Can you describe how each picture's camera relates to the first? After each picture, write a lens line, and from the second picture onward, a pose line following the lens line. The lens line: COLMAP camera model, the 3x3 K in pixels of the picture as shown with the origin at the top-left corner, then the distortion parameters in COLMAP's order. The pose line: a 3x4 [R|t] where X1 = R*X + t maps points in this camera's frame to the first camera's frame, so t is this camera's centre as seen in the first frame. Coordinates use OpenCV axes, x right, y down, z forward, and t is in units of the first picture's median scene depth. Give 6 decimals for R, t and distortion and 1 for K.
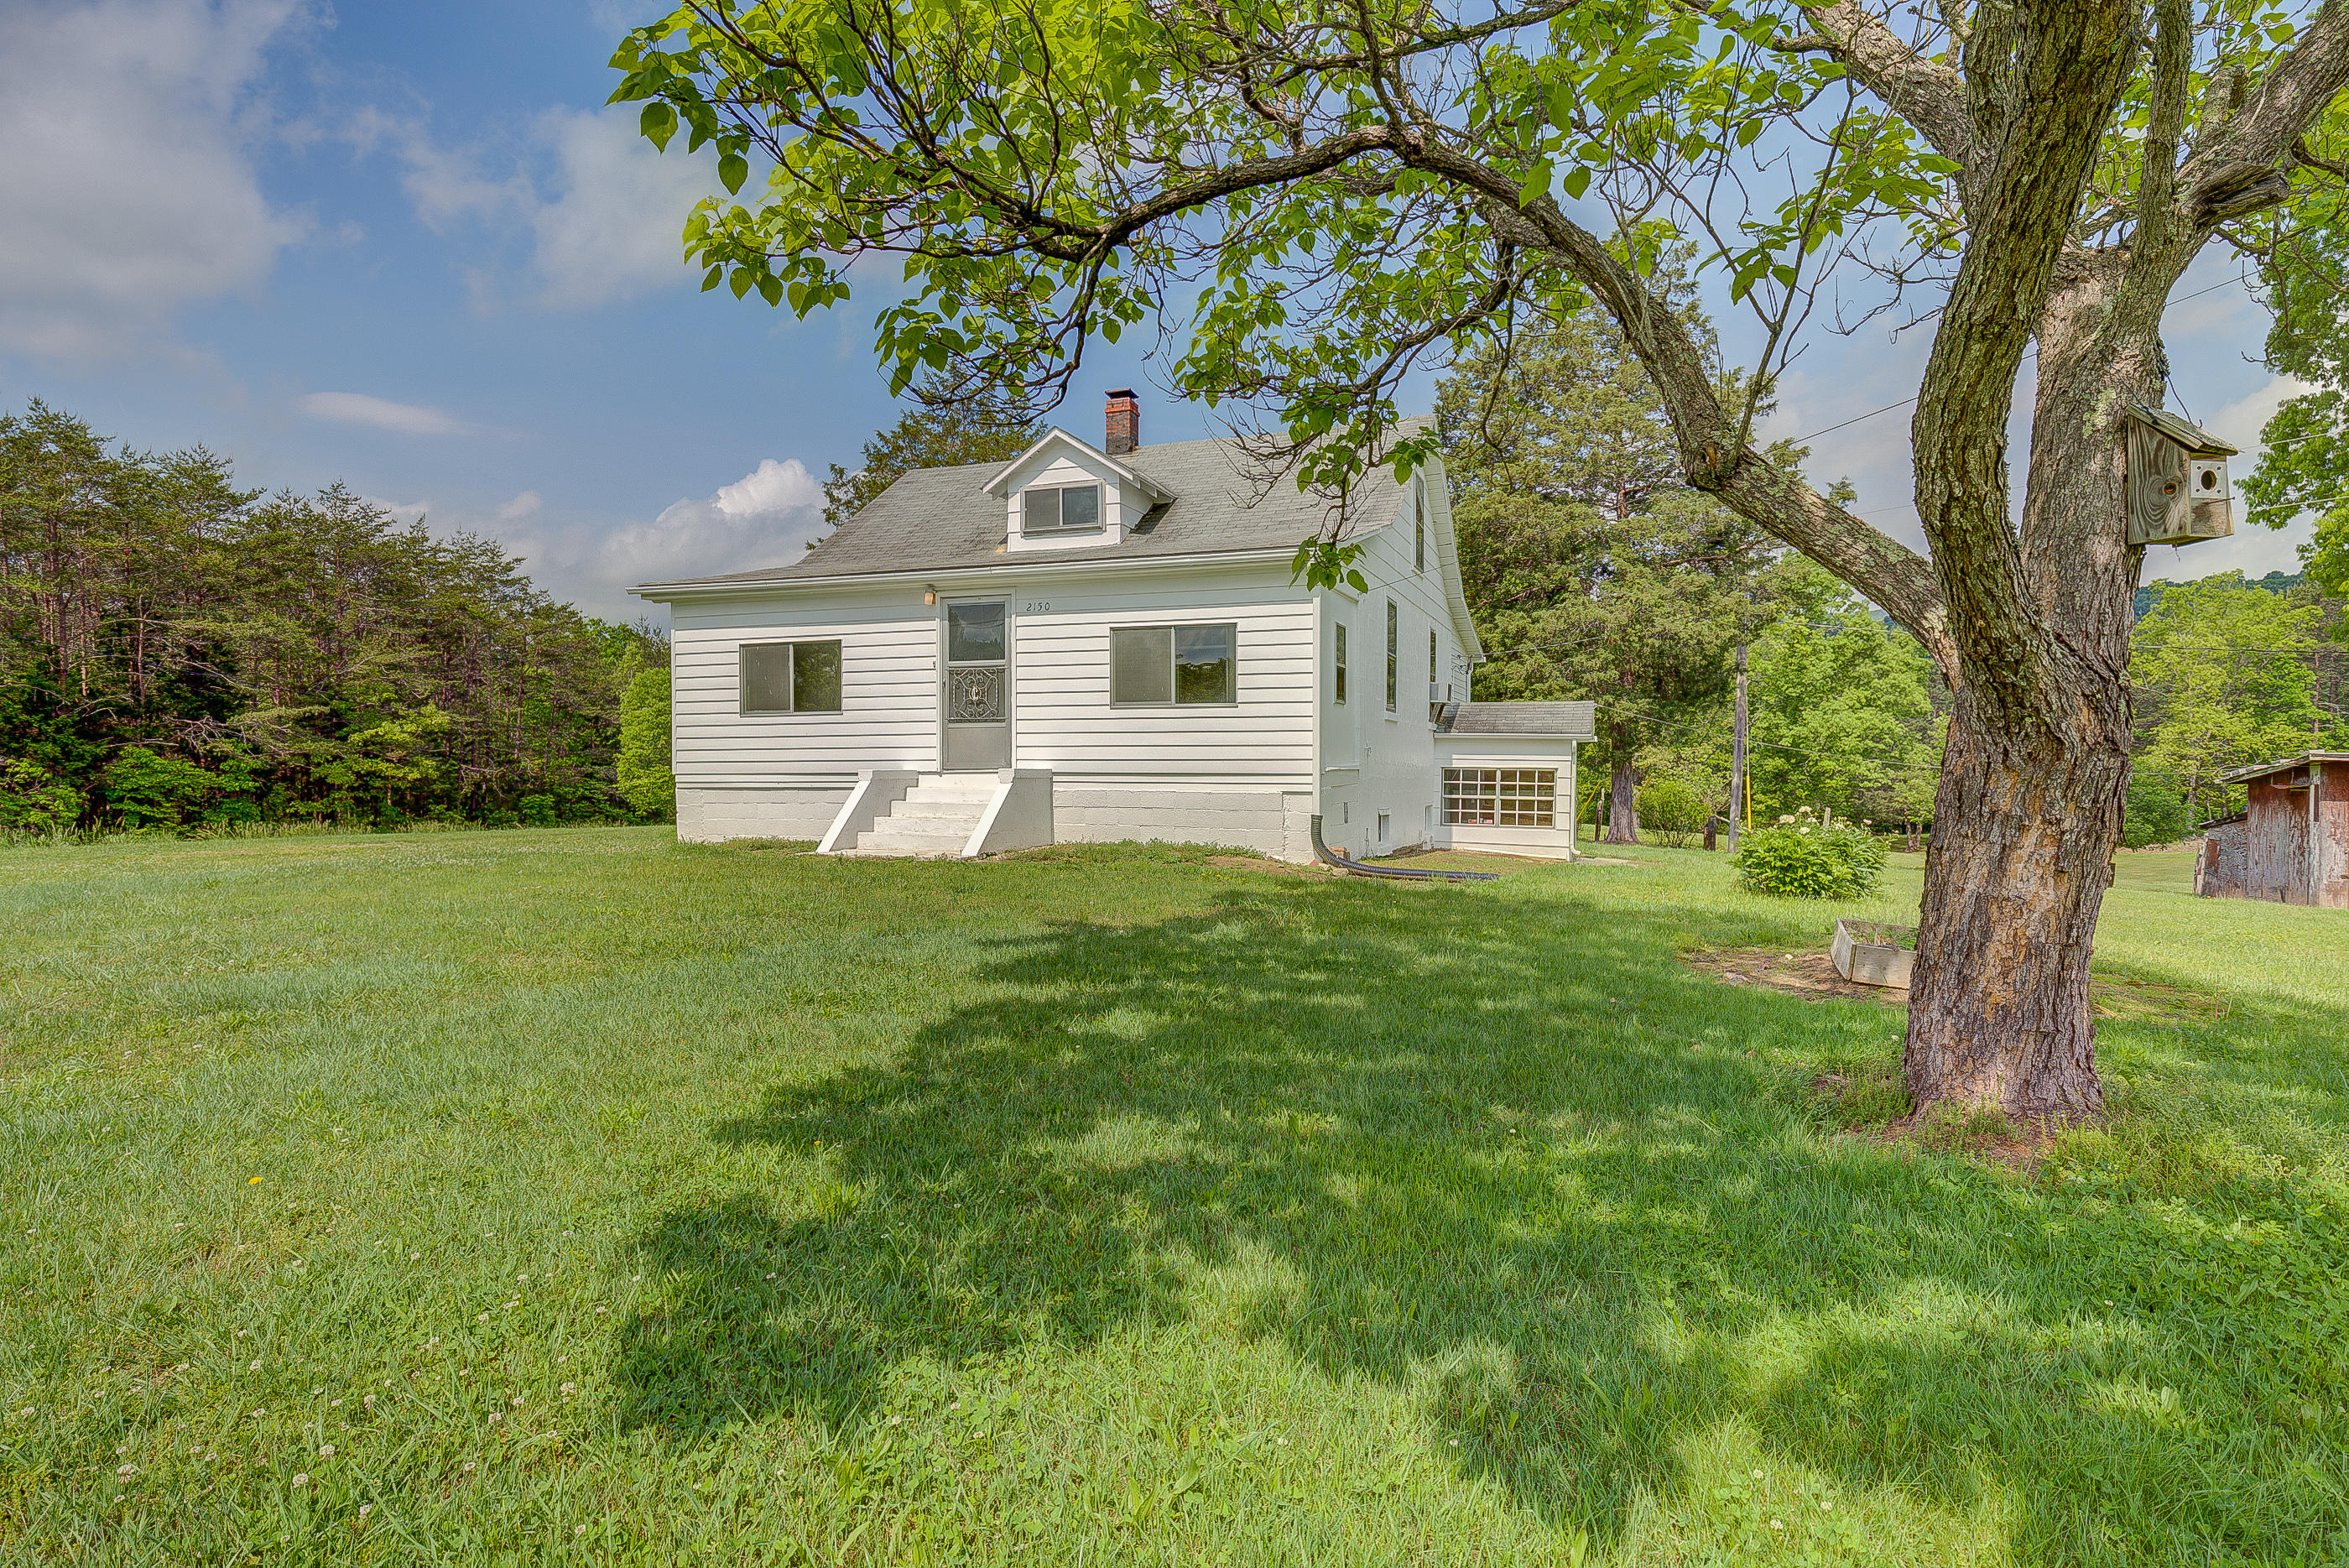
lens RADIAL K [[1259.8, 0, 1176.9], [0, 1259.8, 803.5], [0, 0, 1]] dist [0.004526, -0.001447]
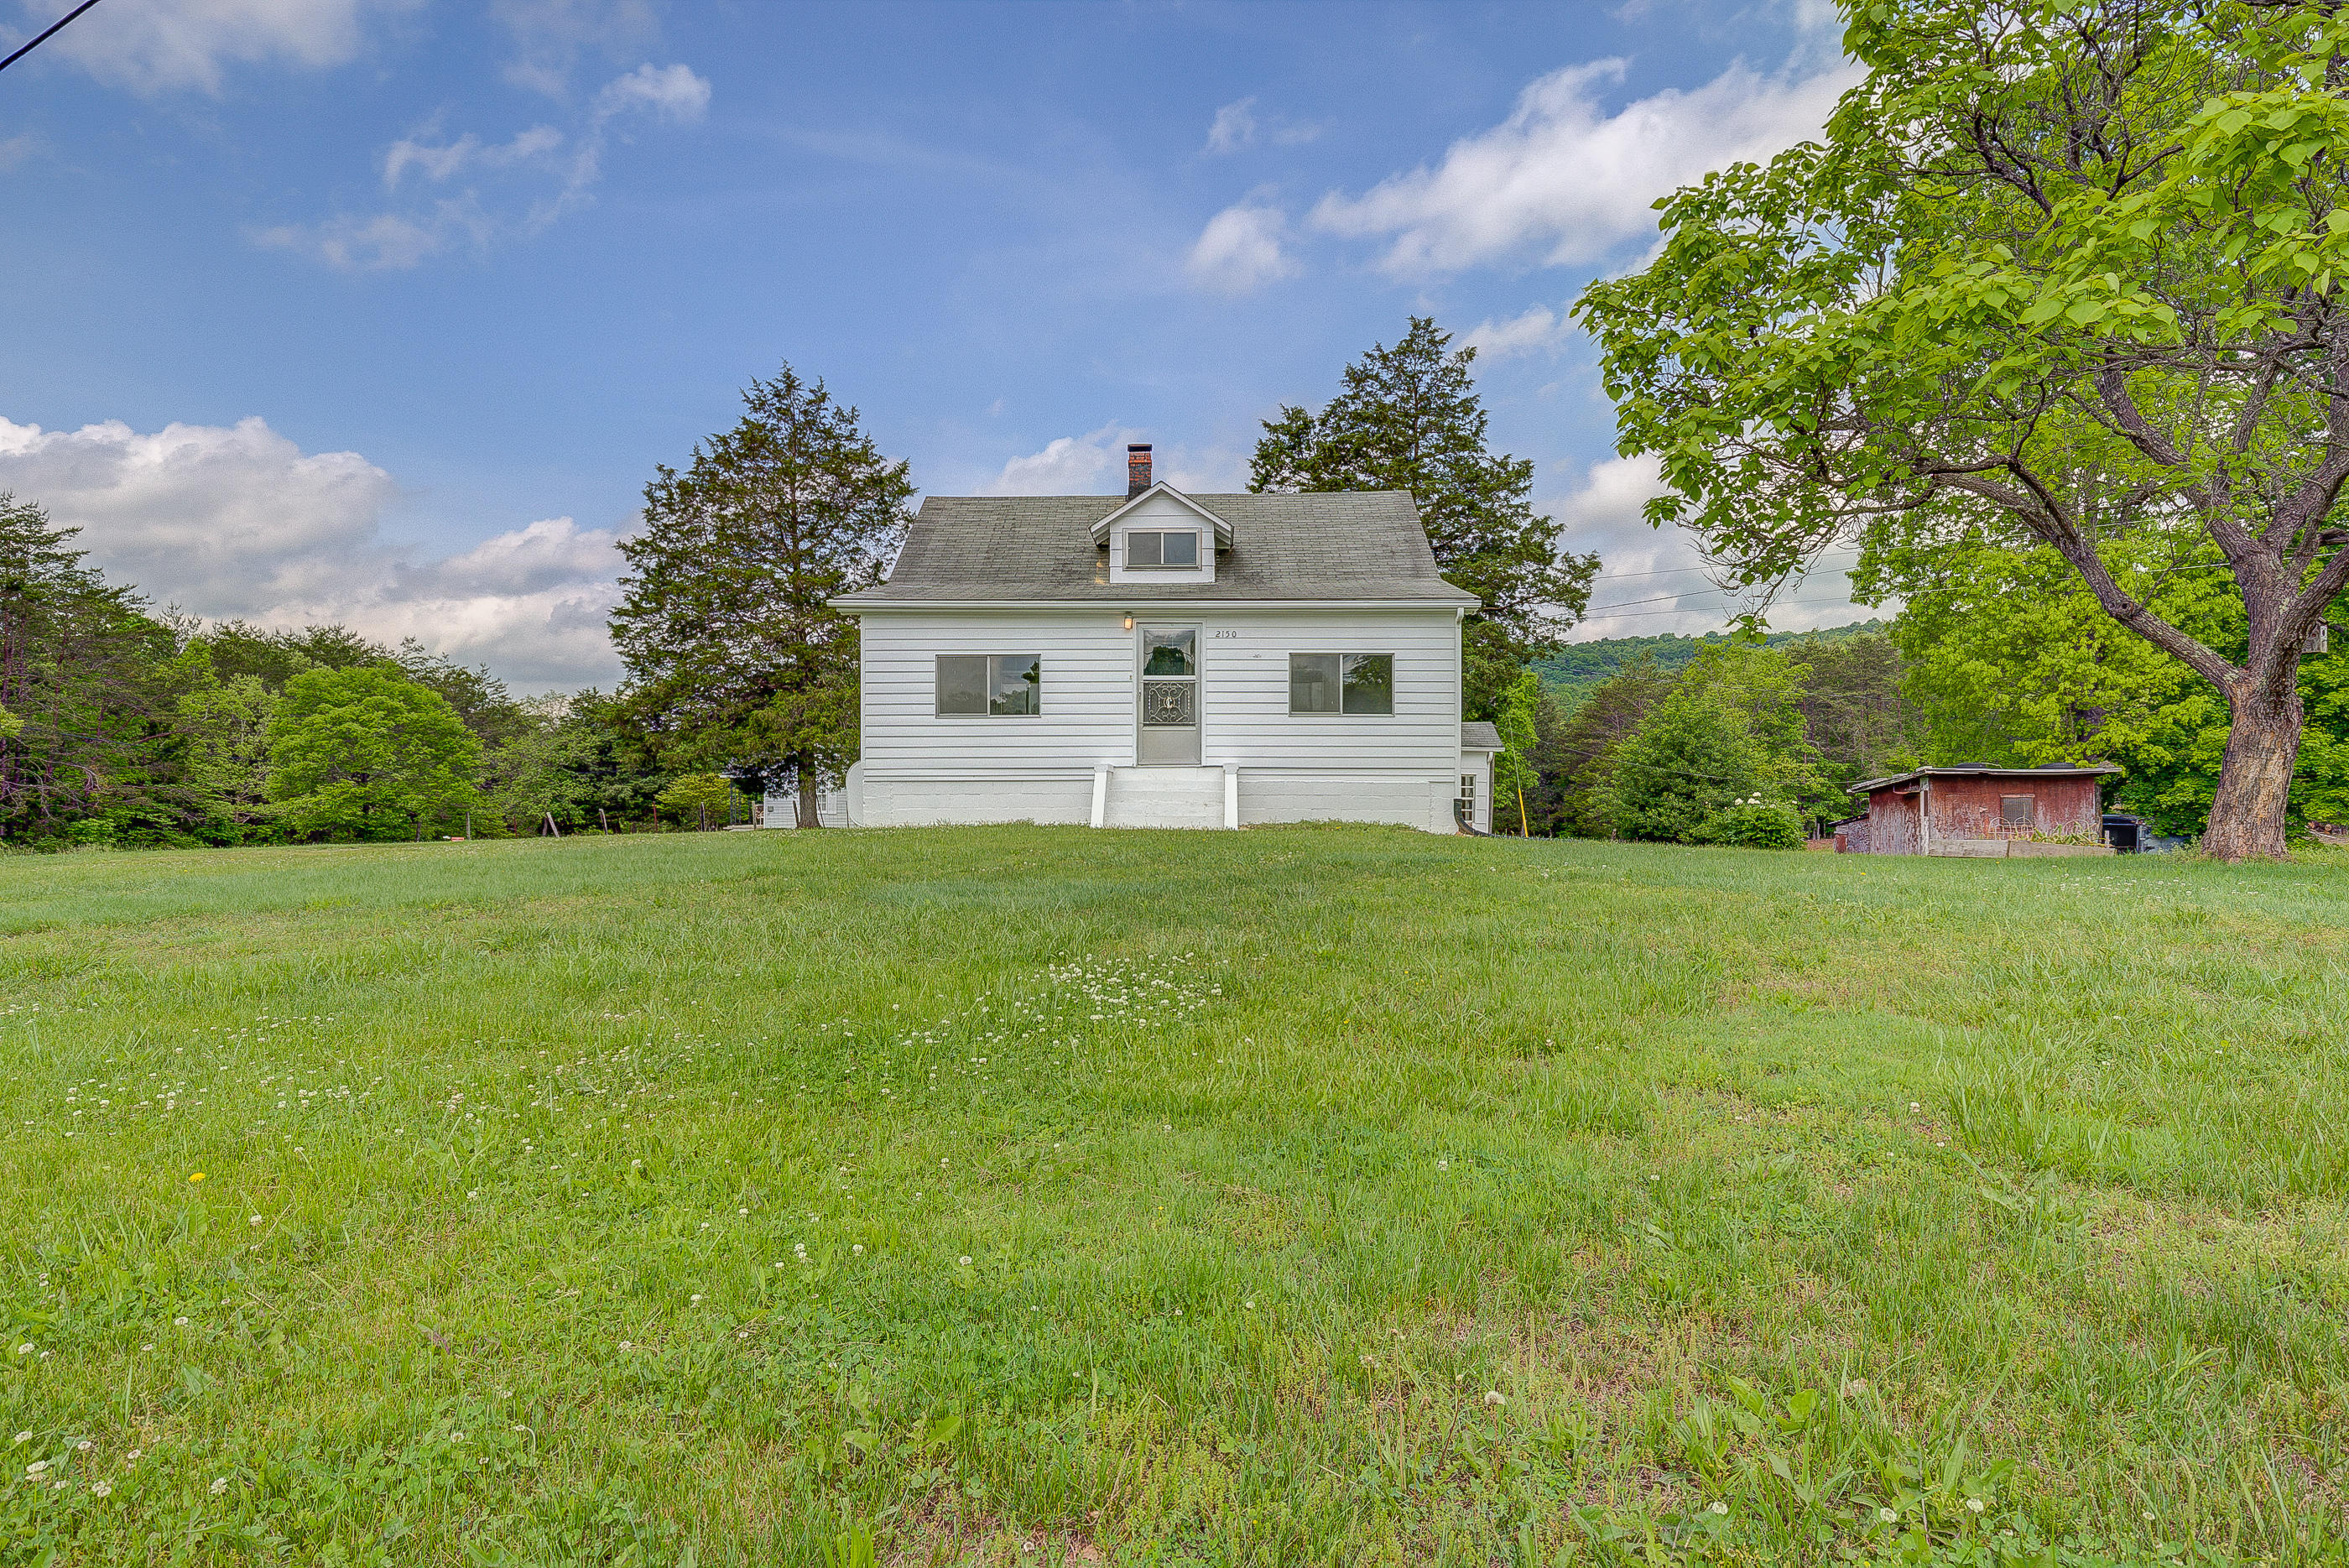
lens RADIAL K [[1362.2, 0, 1157.0], [0, 1362.2, 794.0], [0, 0, 1]] dist [-0.000422, -0.001372]
pose [[0.943436, 0.002526, 0.331546, -0.434862], [0.008334, 0.999474, -0.031329, 0.030225], [-0.331451, 0.032320, 0.942919, -0.166134]]
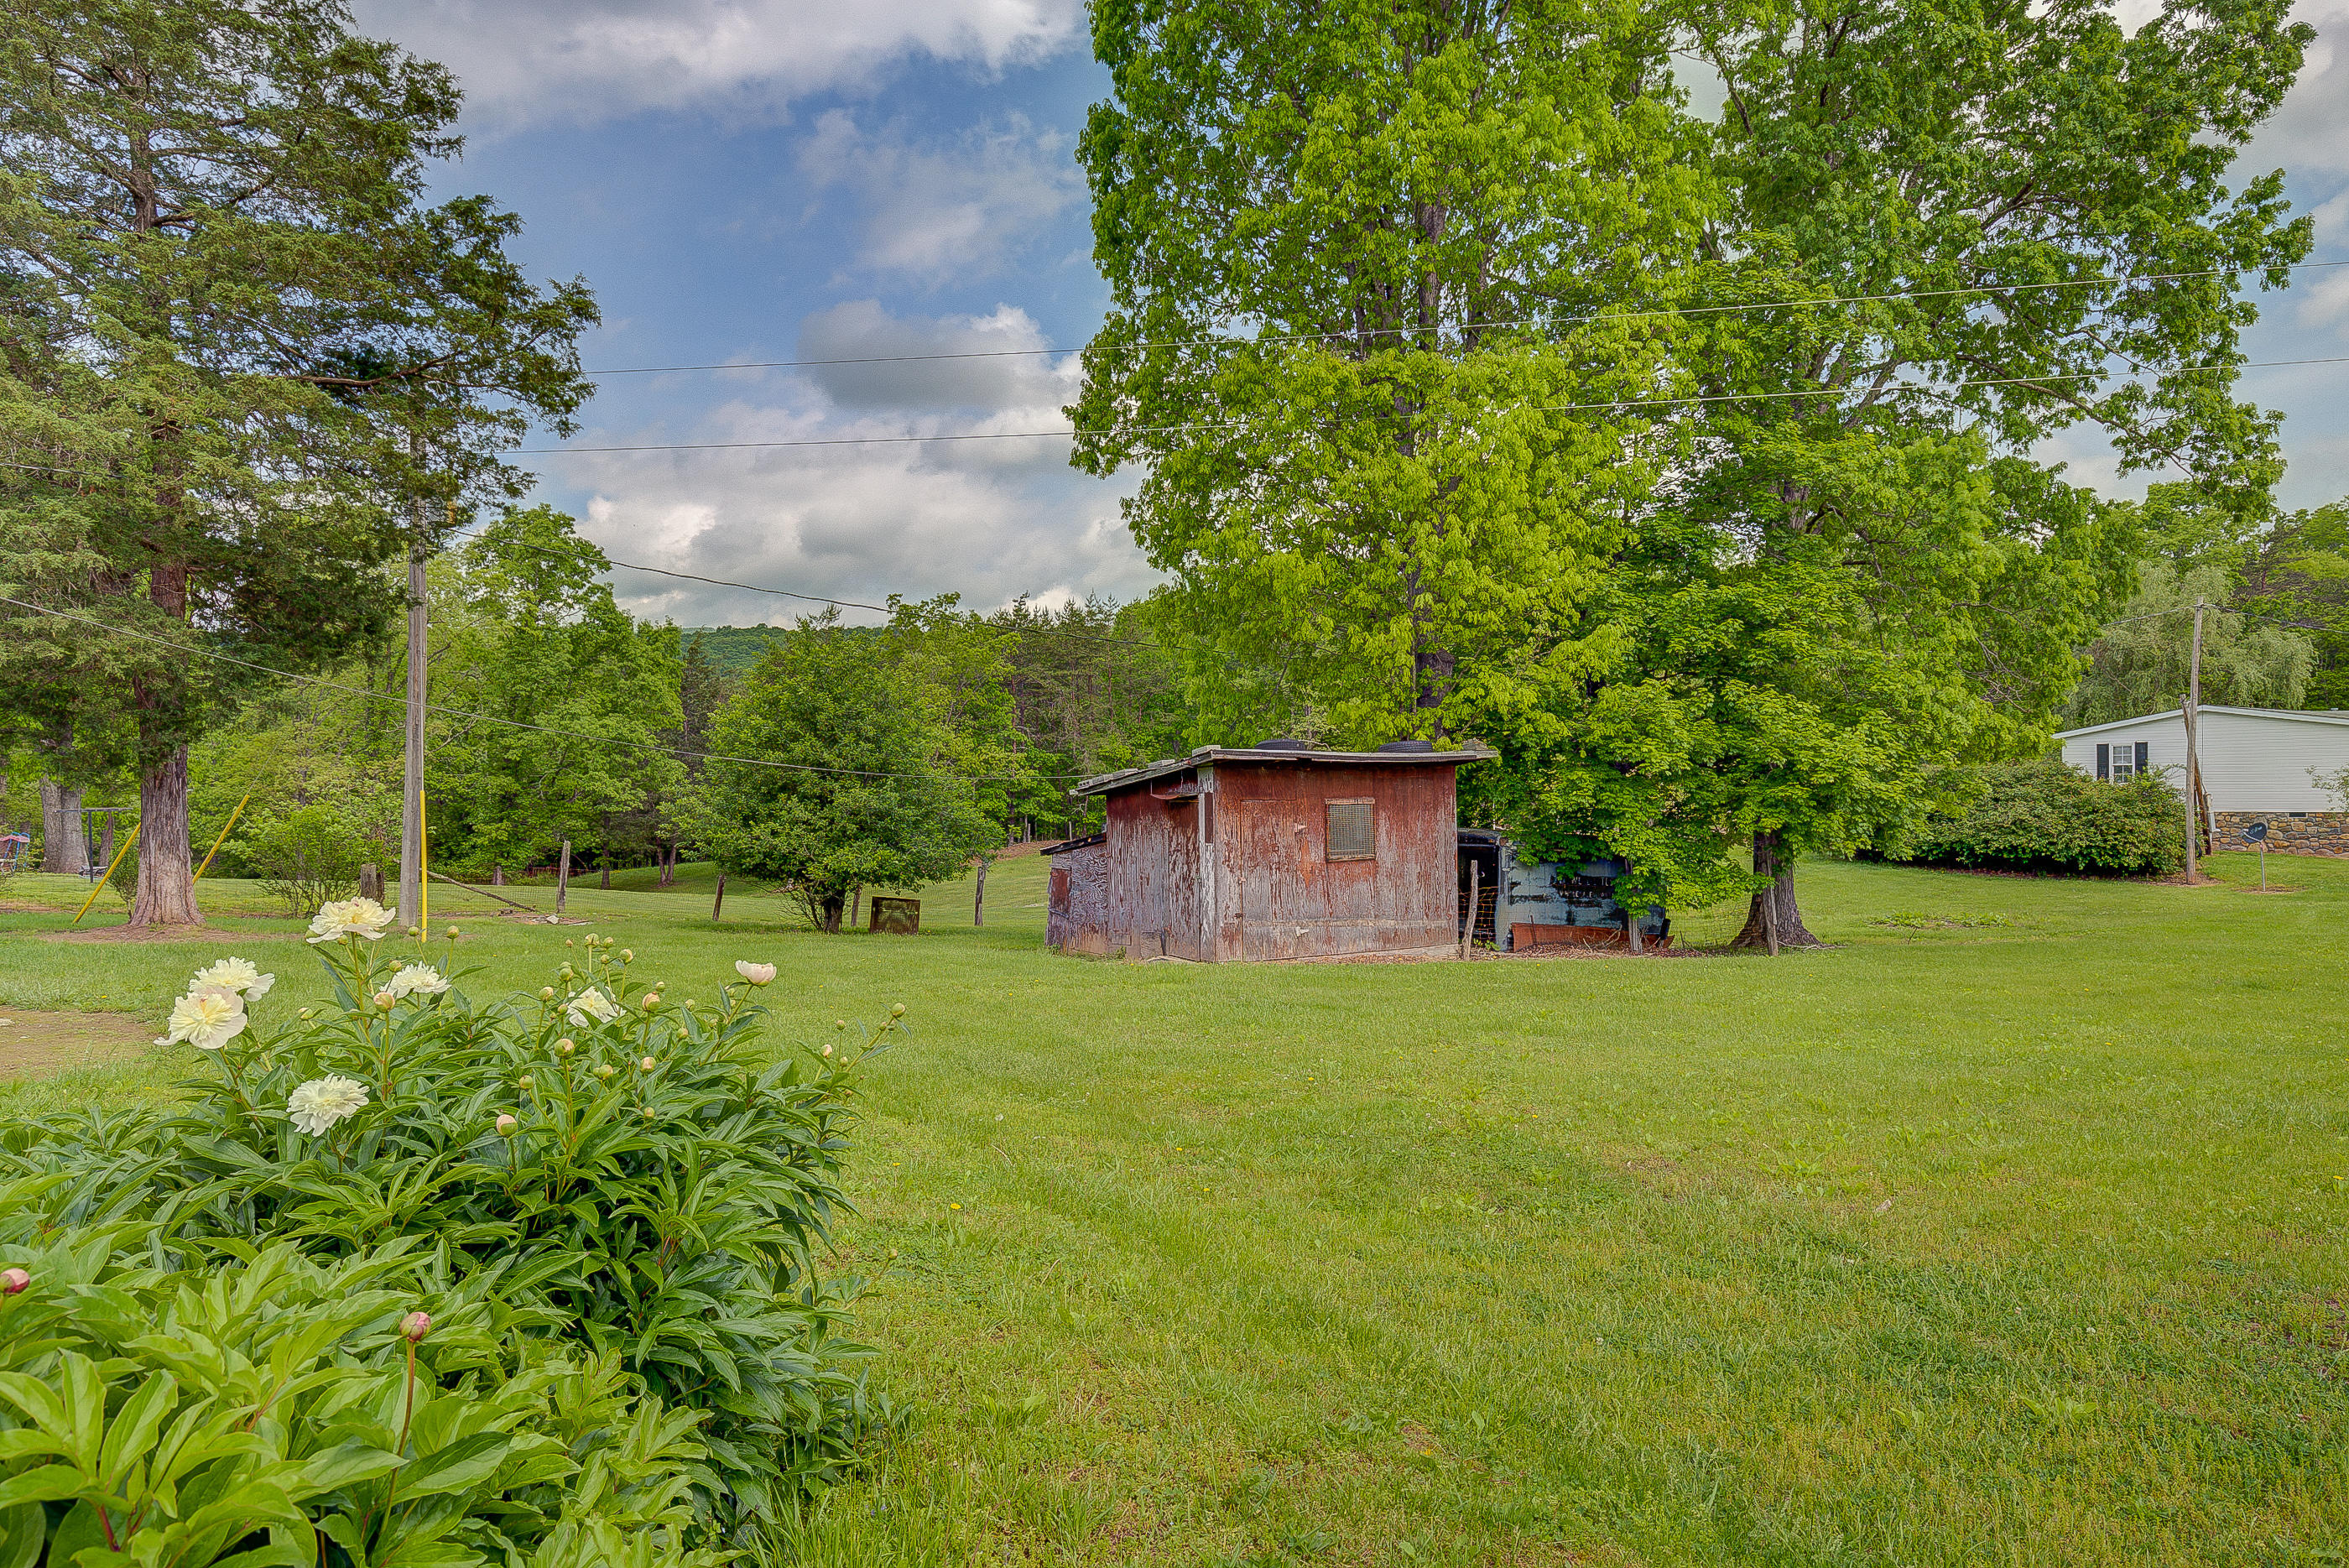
lens RADIAL K [[1362.2, 0, 1166.9], [0, 1362.2, 799.1], [0, 0, 1]] dist [-0.000422, -0.001372]
pose [[0.630334, -0.009130, 0.776270, 0.277100], [0.029296, 0.999498, -0.012033, -0.002193], [-0.775771, 0.030326, 0.630286, 0.528481]]
